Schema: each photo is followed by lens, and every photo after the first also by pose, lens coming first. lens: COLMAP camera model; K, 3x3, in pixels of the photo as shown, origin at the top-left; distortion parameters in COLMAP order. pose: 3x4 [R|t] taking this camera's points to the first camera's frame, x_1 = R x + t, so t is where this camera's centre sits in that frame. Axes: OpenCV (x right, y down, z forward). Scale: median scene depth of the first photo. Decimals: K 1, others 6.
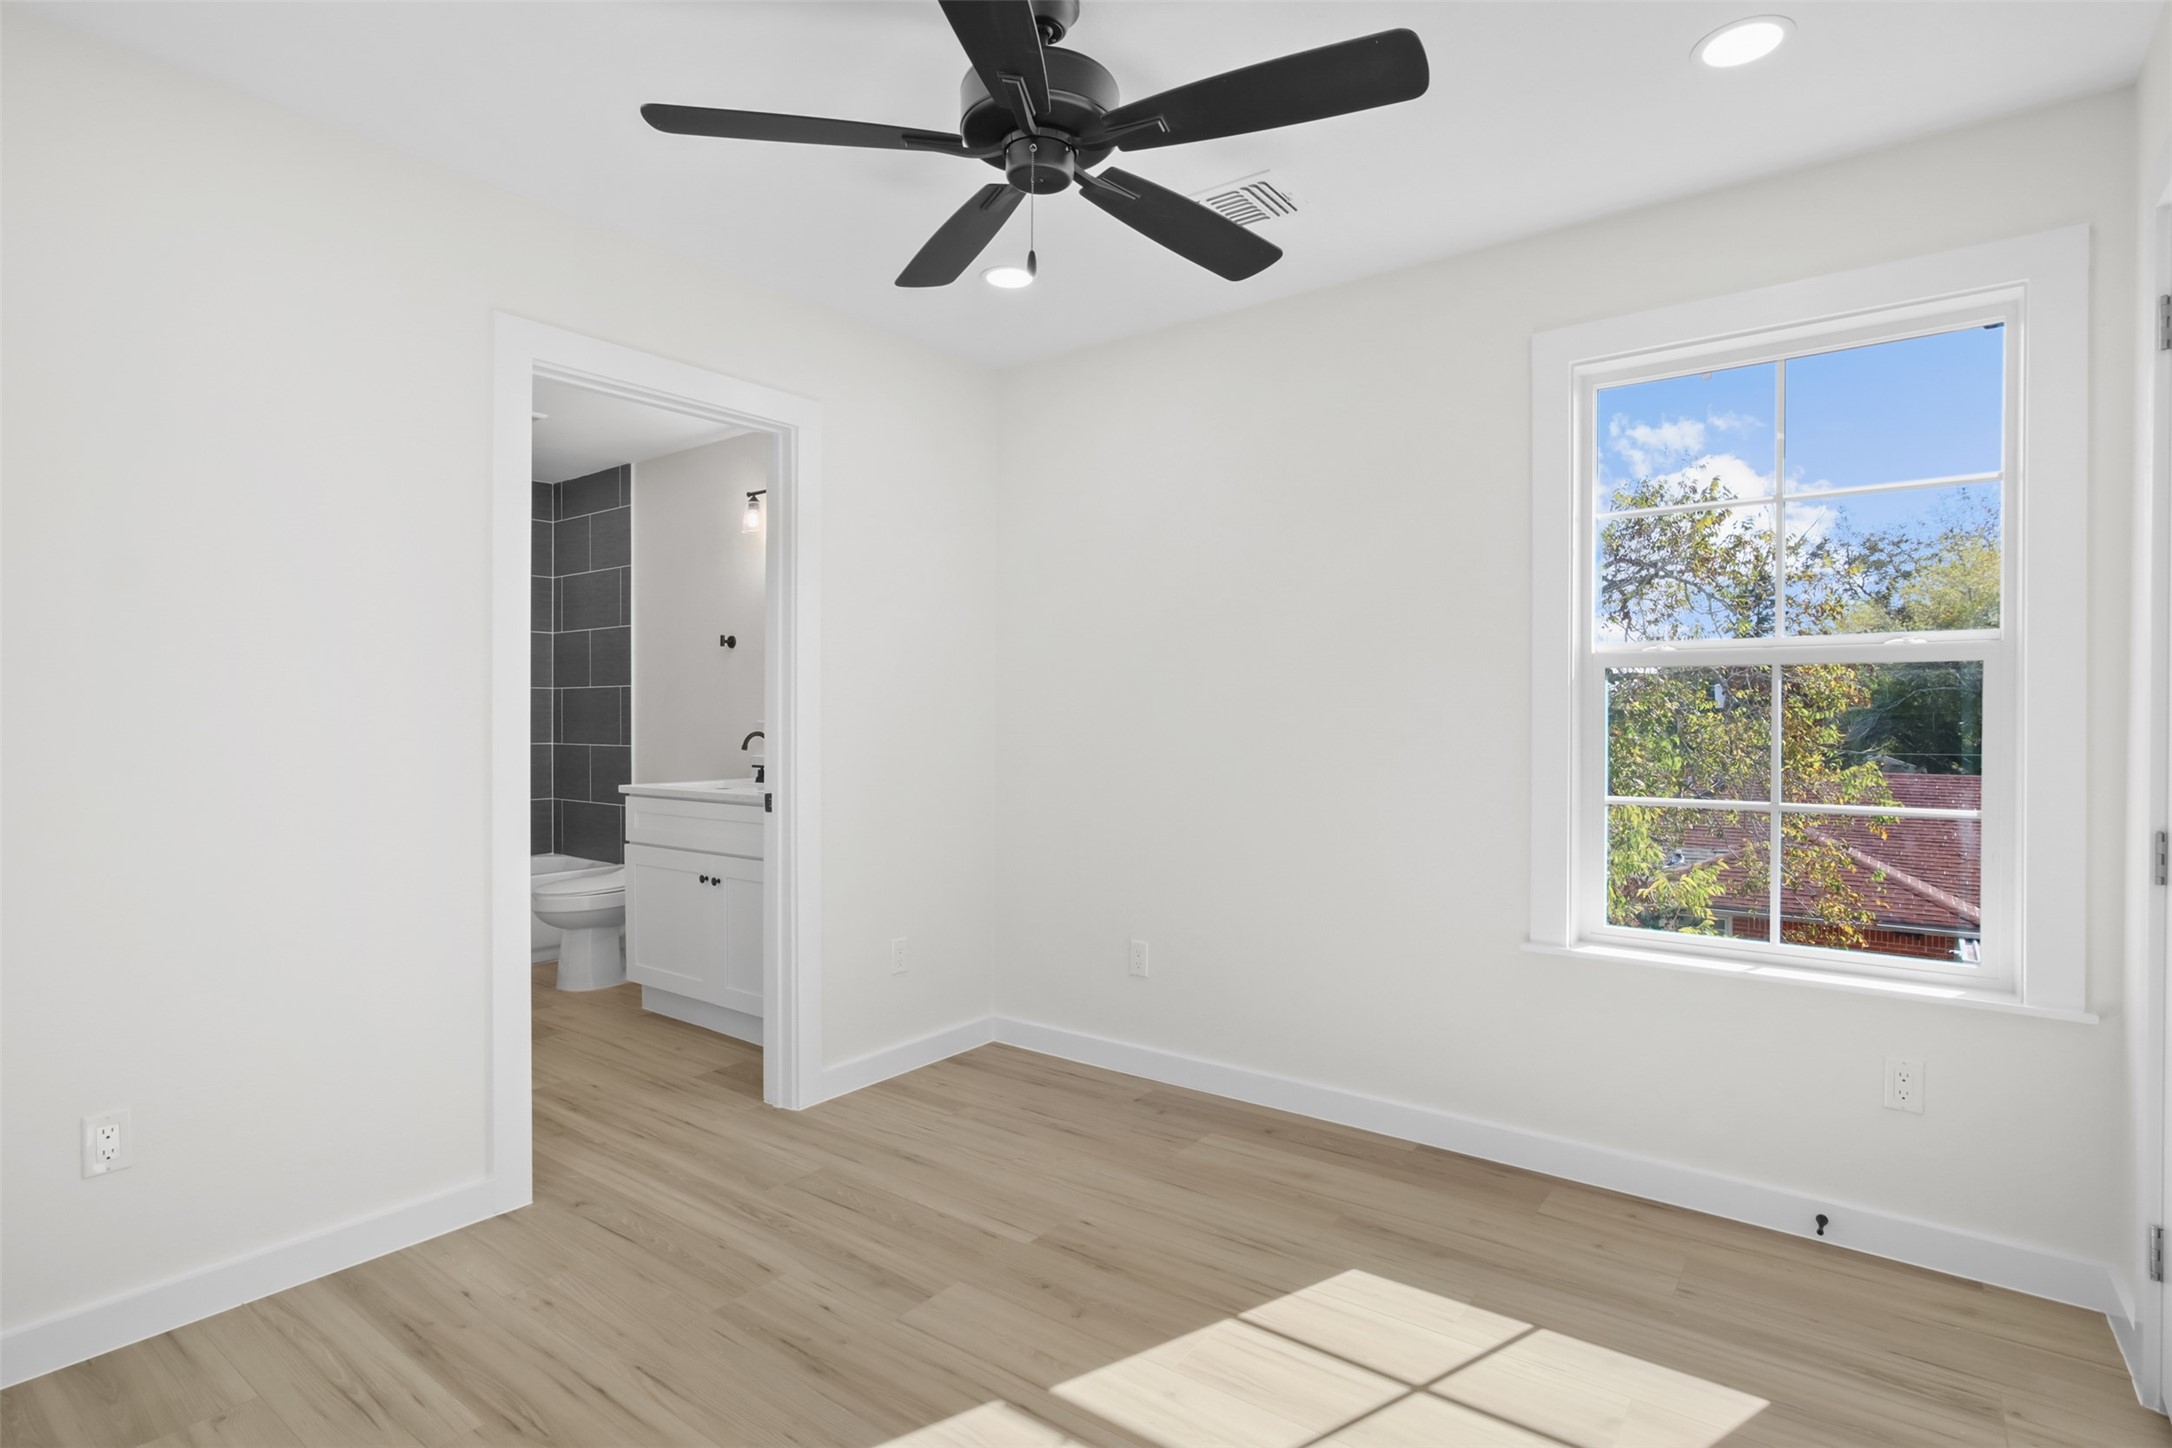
lens RADIAL K [[1097.7, 0, 1091.4], [0, 1097.7, 718.4], [0, 0, 1]] dist [-0.026158, 0.000114]
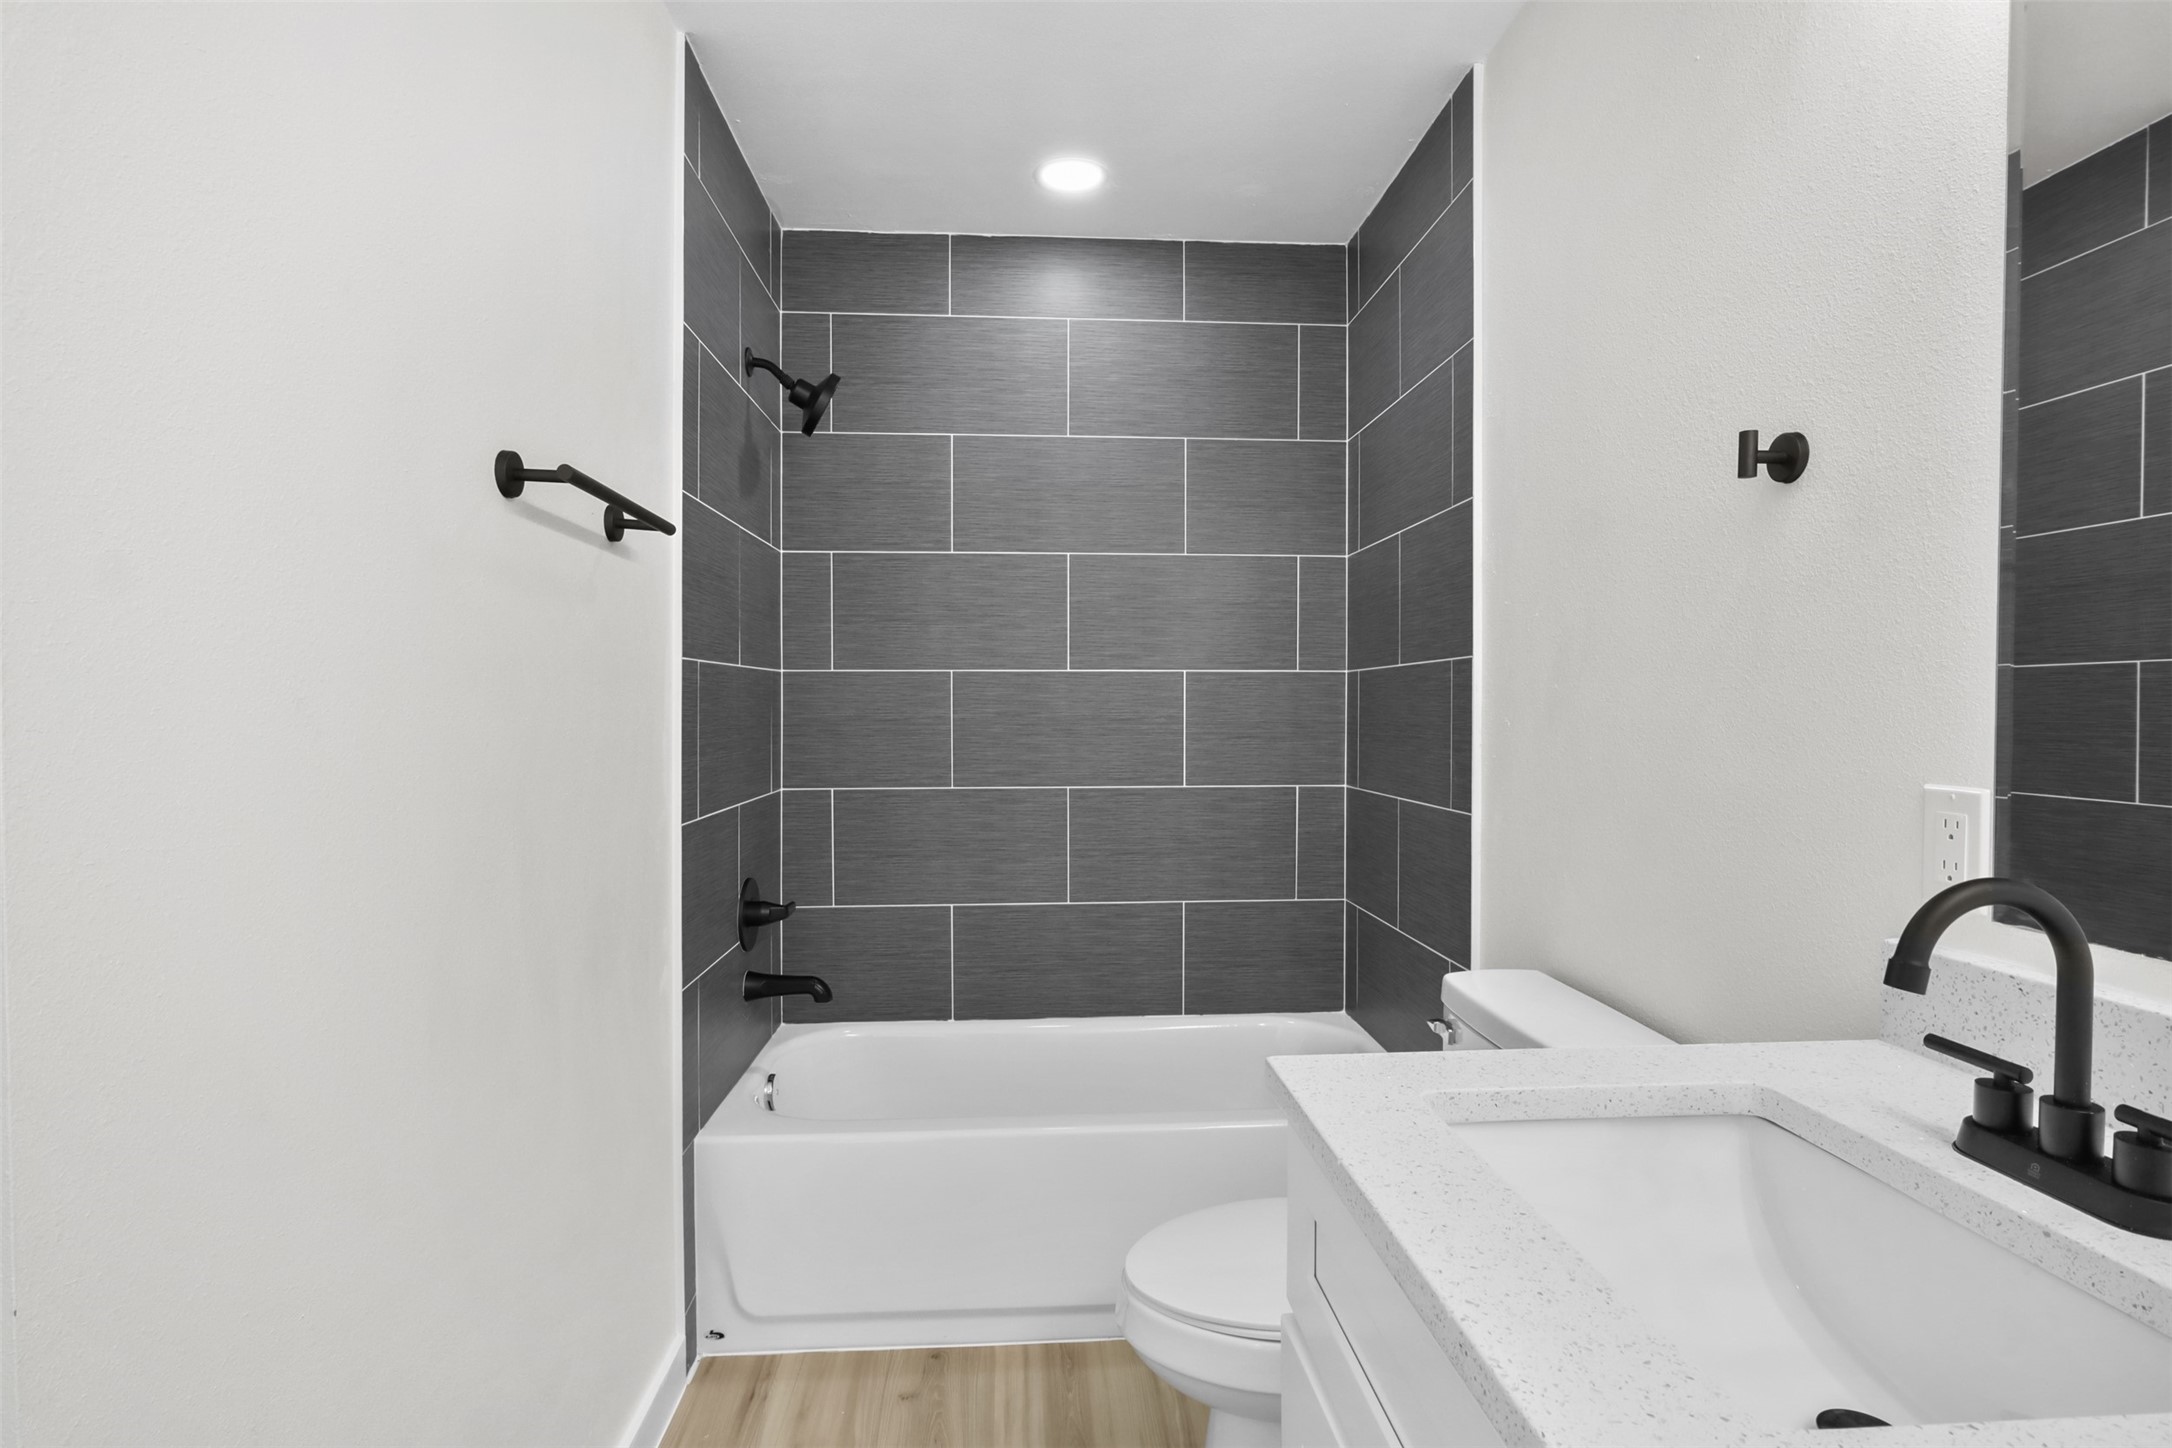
lens RADIAL K [[1097.7, 0, 1091.4], [0, 1097.7, 718.4], [0, 0, 1]] dist [-0.026158, 0.000114]
pose [[0.665749, 0.008122, -0.746132, -0.548361], [-0.007027, 0.999965, 0.004615, -0.022656], [0.746143, 0.002171, 0.665783, 1.577083]]
